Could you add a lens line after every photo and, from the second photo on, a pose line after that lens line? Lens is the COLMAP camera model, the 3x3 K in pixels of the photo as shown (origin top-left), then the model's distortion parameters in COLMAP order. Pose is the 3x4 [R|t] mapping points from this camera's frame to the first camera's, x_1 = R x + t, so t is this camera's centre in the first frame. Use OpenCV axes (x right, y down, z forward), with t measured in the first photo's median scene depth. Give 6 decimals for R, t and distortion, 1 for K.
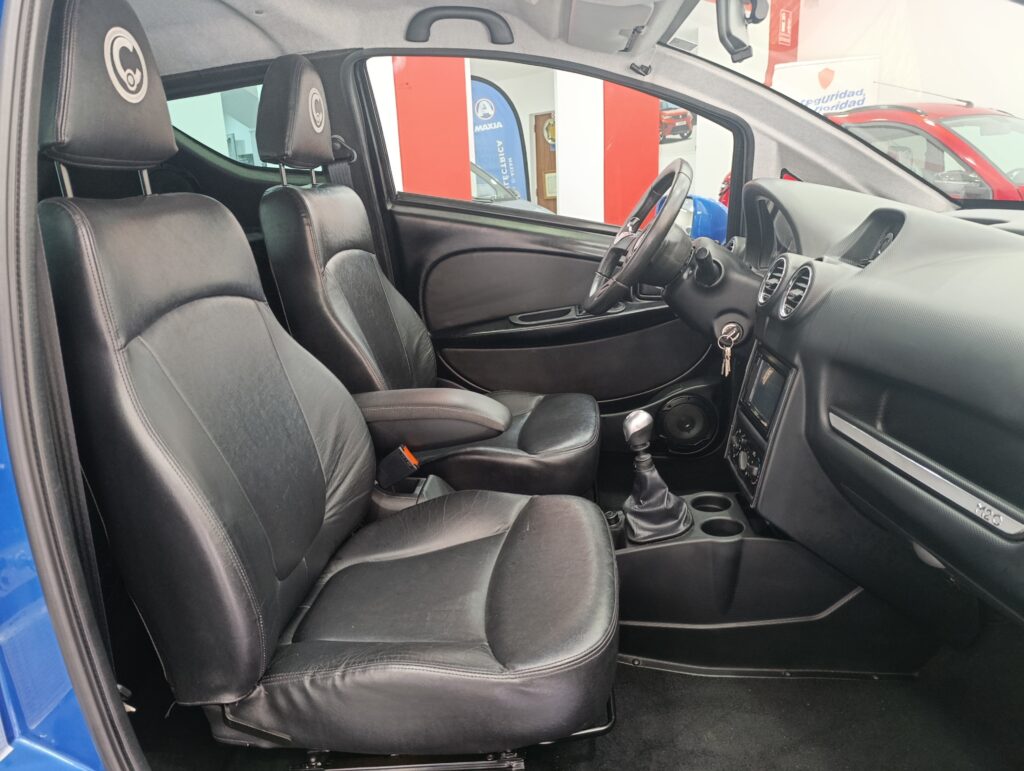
lens RADIAL K [[703.2, 0, 515.0], [0, 703.2, 381.3], [0, 0, 1]] dist [0.017419, -0.028993]
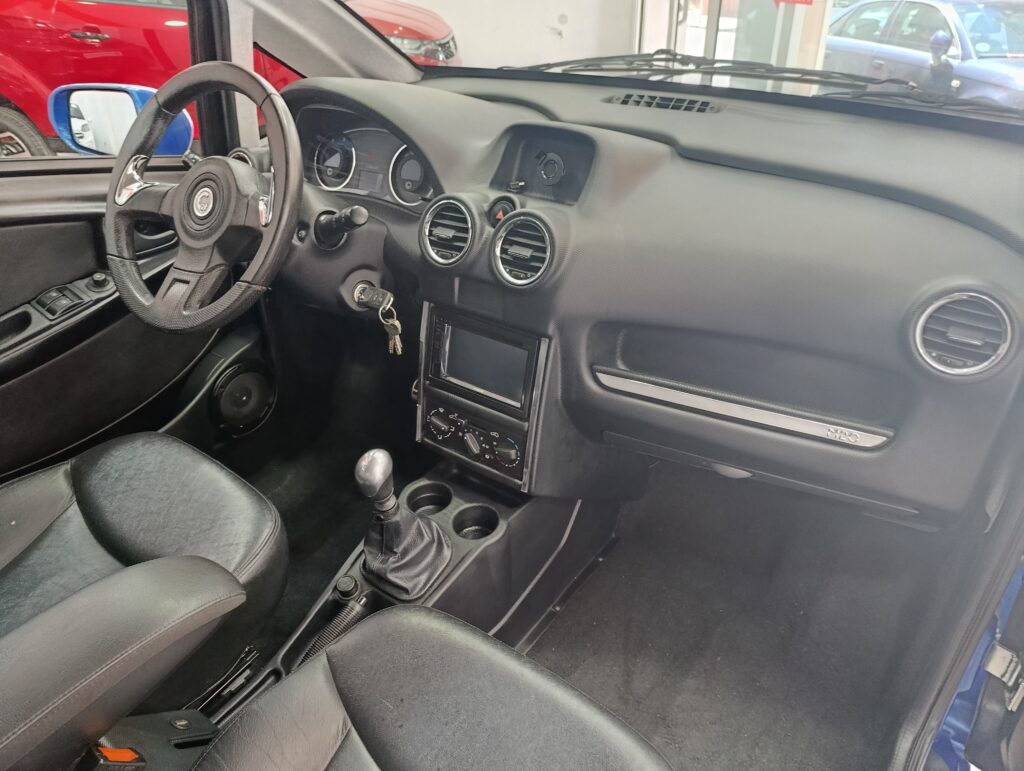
lens RADIAL K [[703.2, 0, 515.0], [0, 703.2, 381.3], [0, 0, 1]] dist [0.017419, -0.028993]
pose [[0.513838, -0.418796, 0.748719, -0.286258], [0.216391, 0.907799, 0.359271, -0.276395], [-0.830148, -0.022591, 0.557085, 0.512790]]
